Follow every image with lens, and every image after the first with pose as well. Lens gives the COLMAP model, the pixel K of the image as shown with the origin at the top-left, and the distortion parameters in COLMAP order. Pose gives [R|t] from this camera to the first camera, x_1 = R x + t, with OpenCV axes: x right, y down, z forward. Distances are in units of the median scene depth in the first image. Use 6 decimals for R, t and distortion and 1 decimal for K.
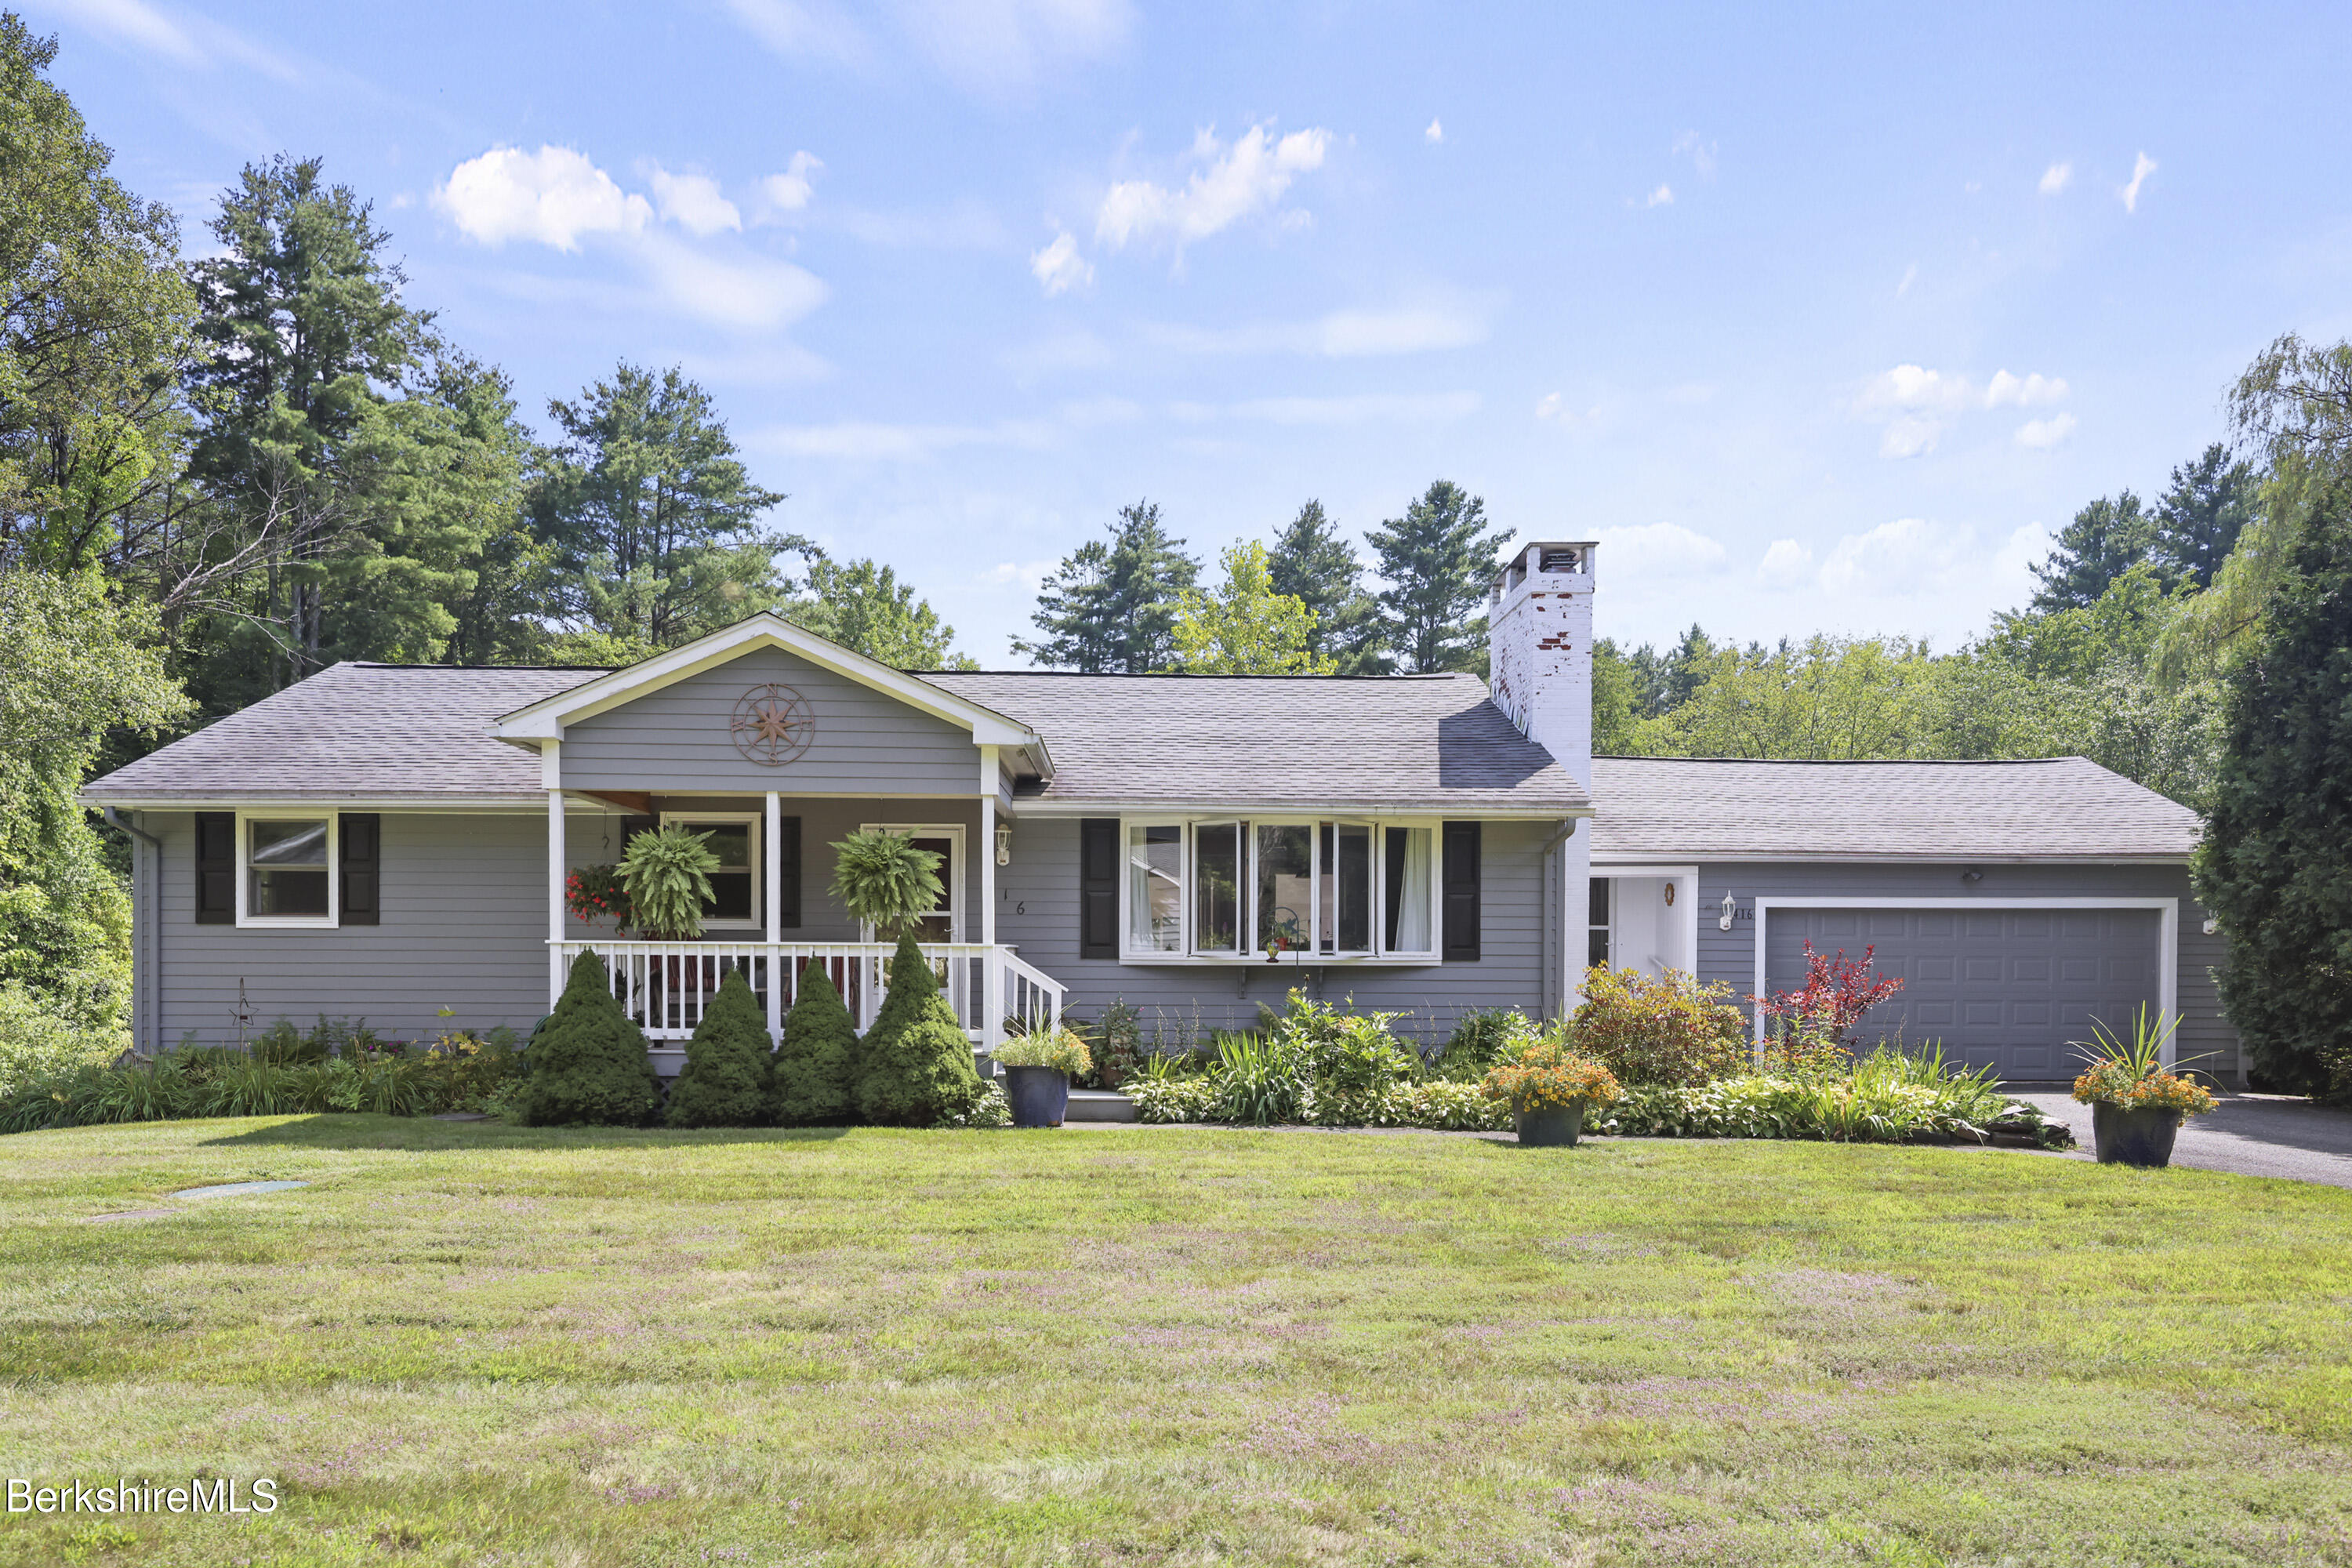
lens RADIAL K [[1614.5, 0, 1159.6], [0, 1614.5, 984.2], [0, 0, 1]] dist [-0.001429, 0.004125]
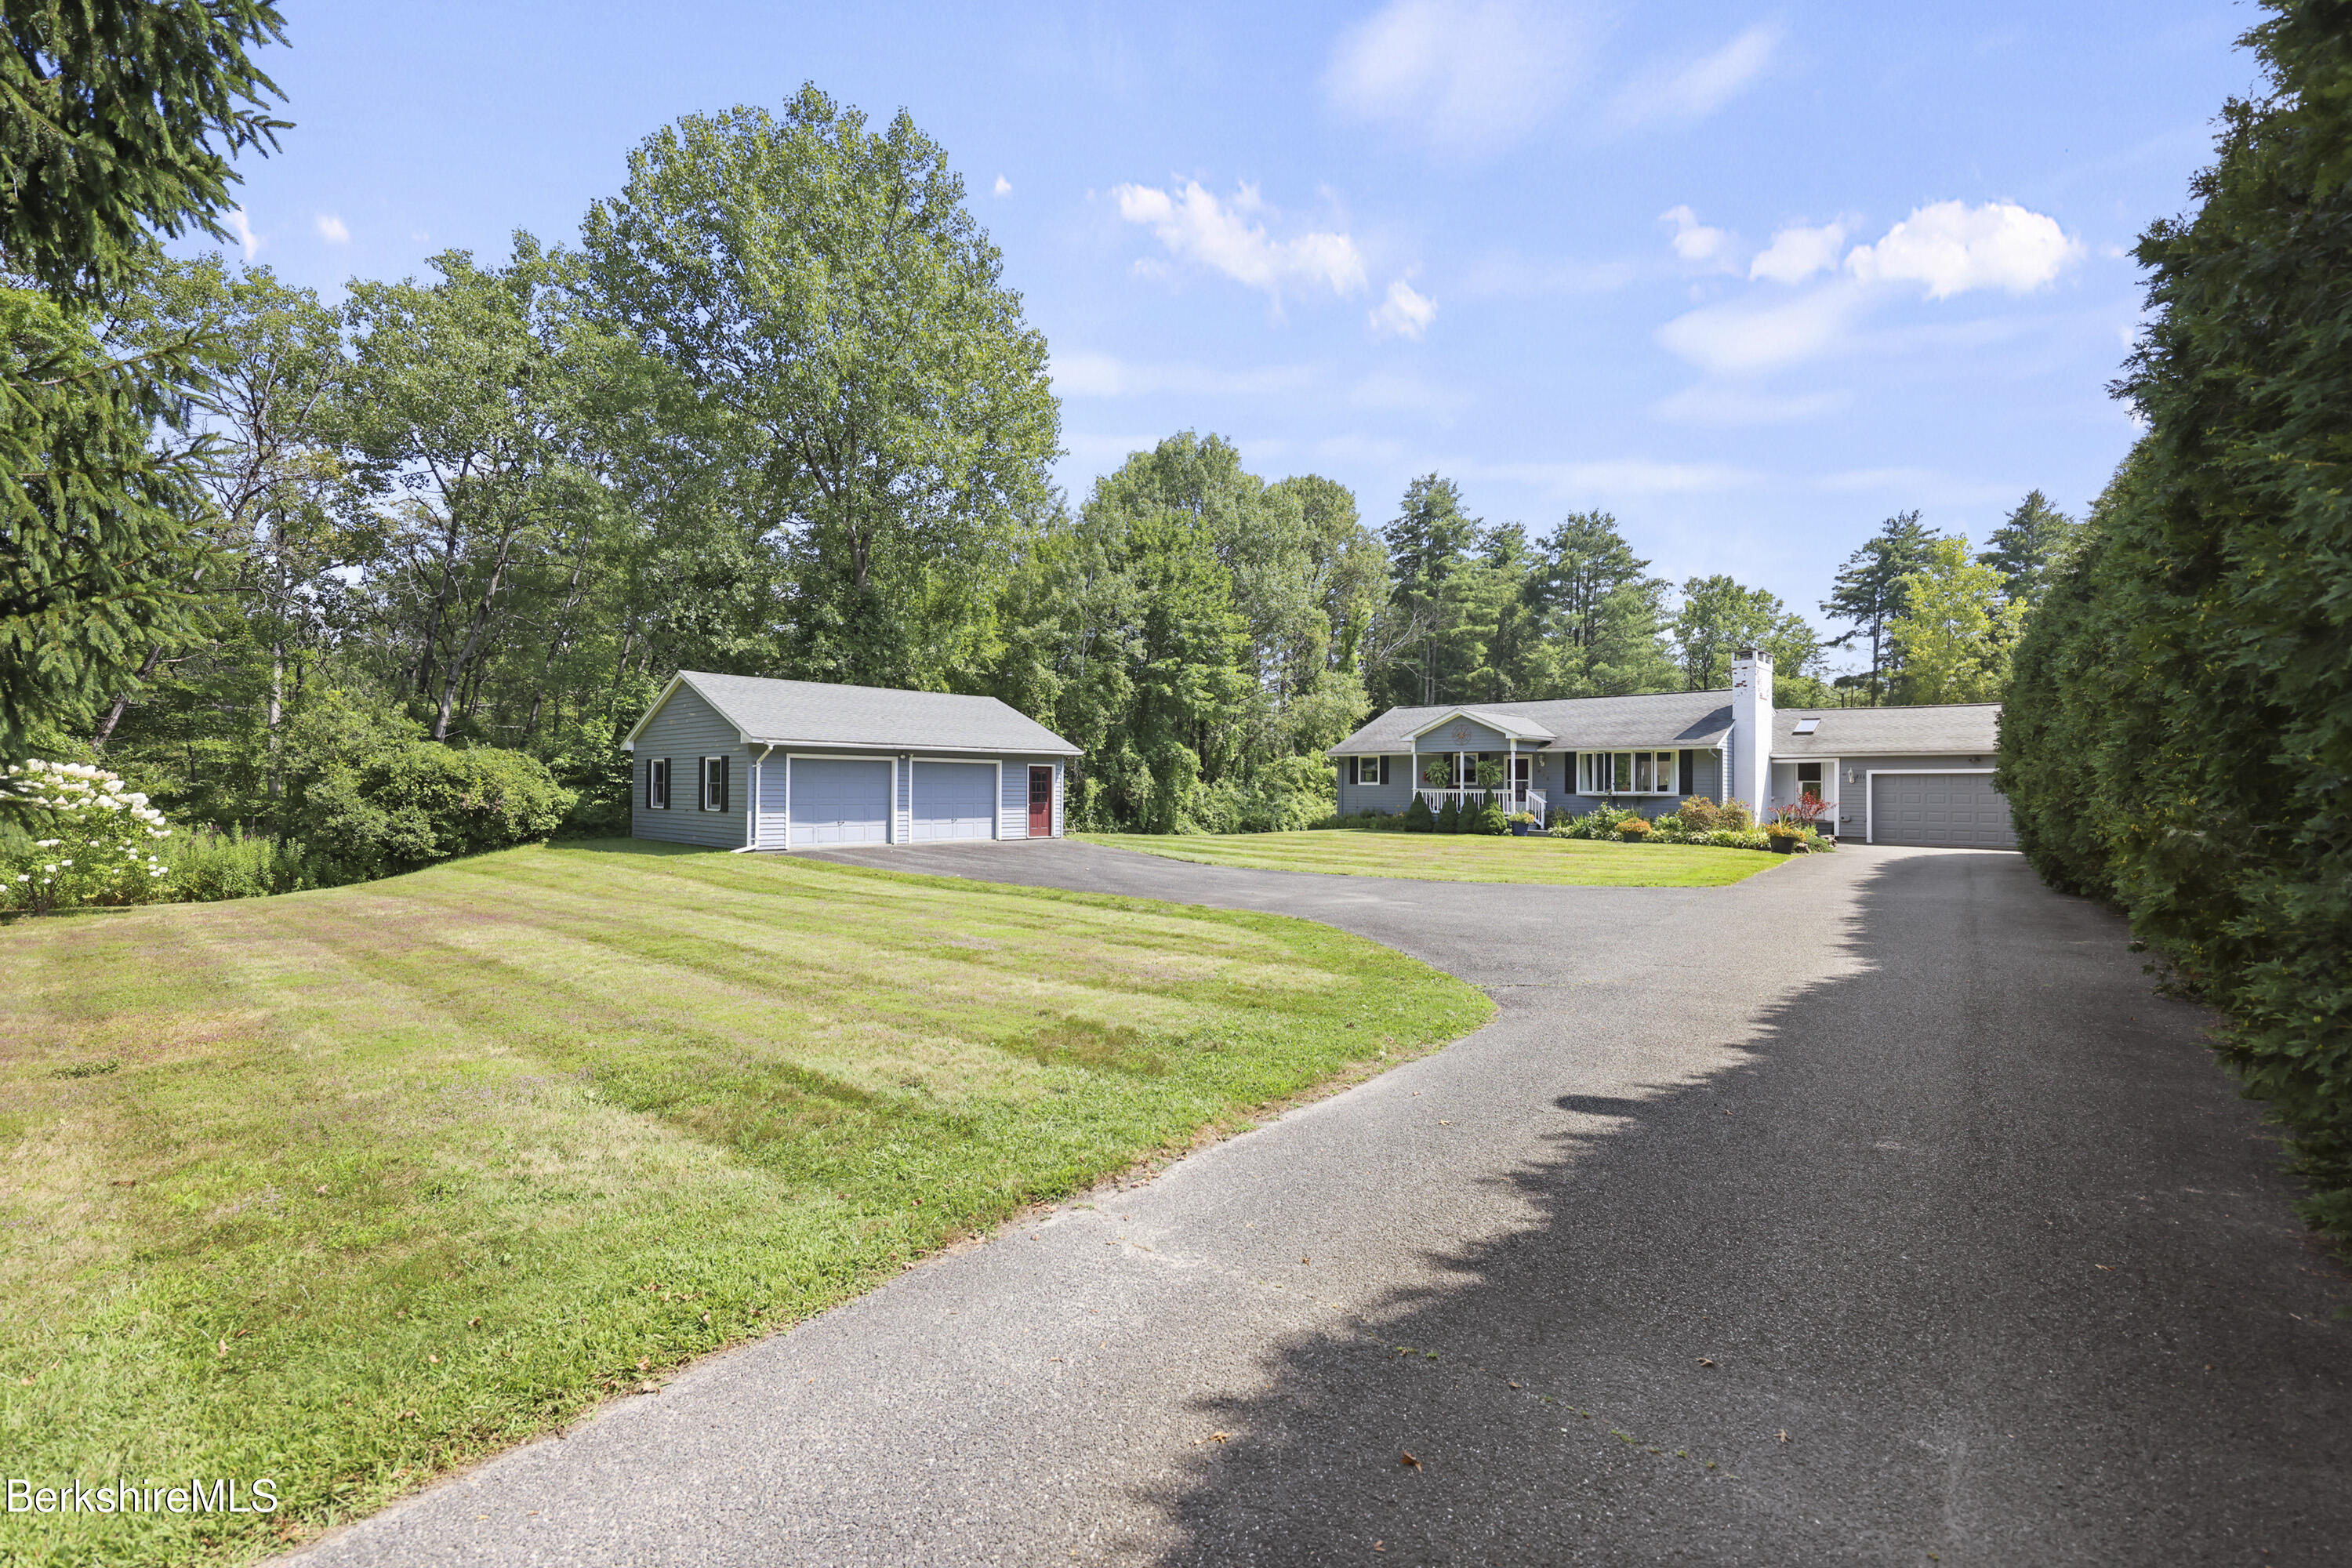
lens RADIAL K [[947.7, 0, 1181.1], [0, 947.7, 783.5], [0, 0, 1]] dist [-0.001931, -0.000898]
pose [[0.699260, -0.002454, -0.714863, 0.259976], [-0.011076, 0.999837, -0.014267, 0.000357], [0.714781, 0.017895, 0.699119, -0.312749]]
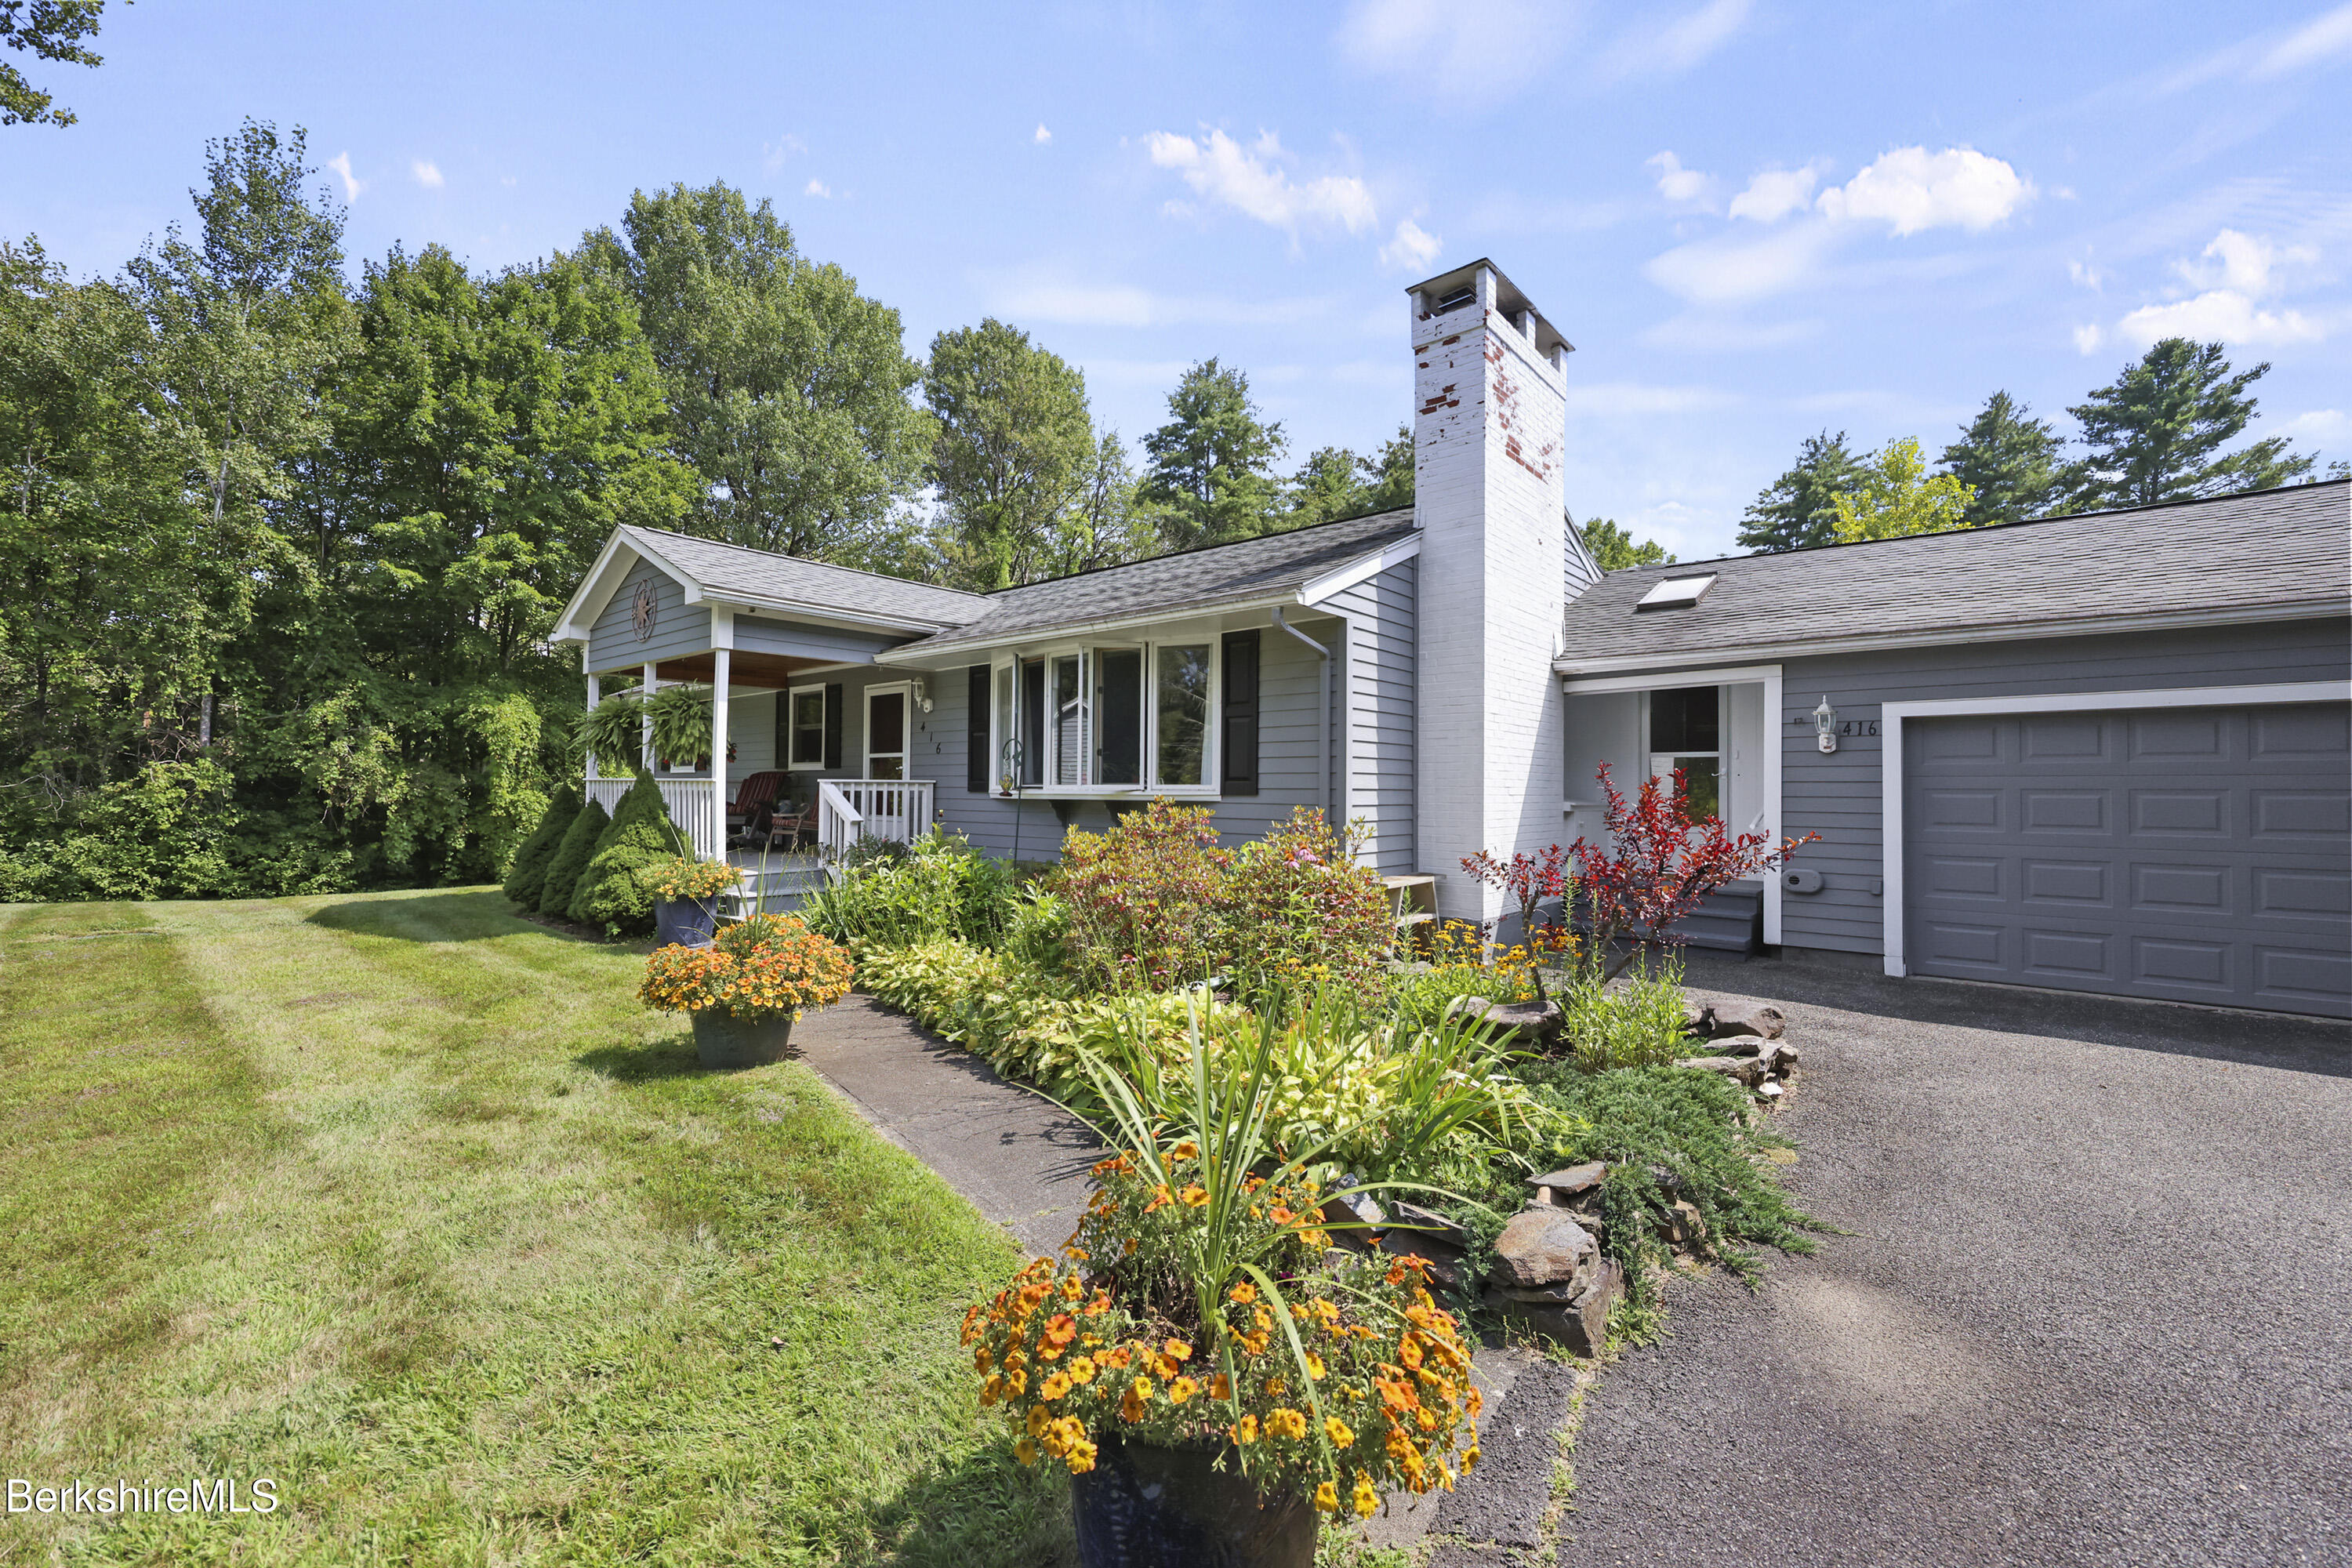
lens RADIAL K [[947.7, 0, 1177.2], [0, 947.7, 774.6], [0, 0, 1]] dist [-0.001931, -0.000898]
pose [[0.746669, -0.012226, -0.665083, 0.157384], [-0.011970, 0.999422, -0.031811, -0.002973], [0.665088, 0.031713, 0.746091, 0.193946]]
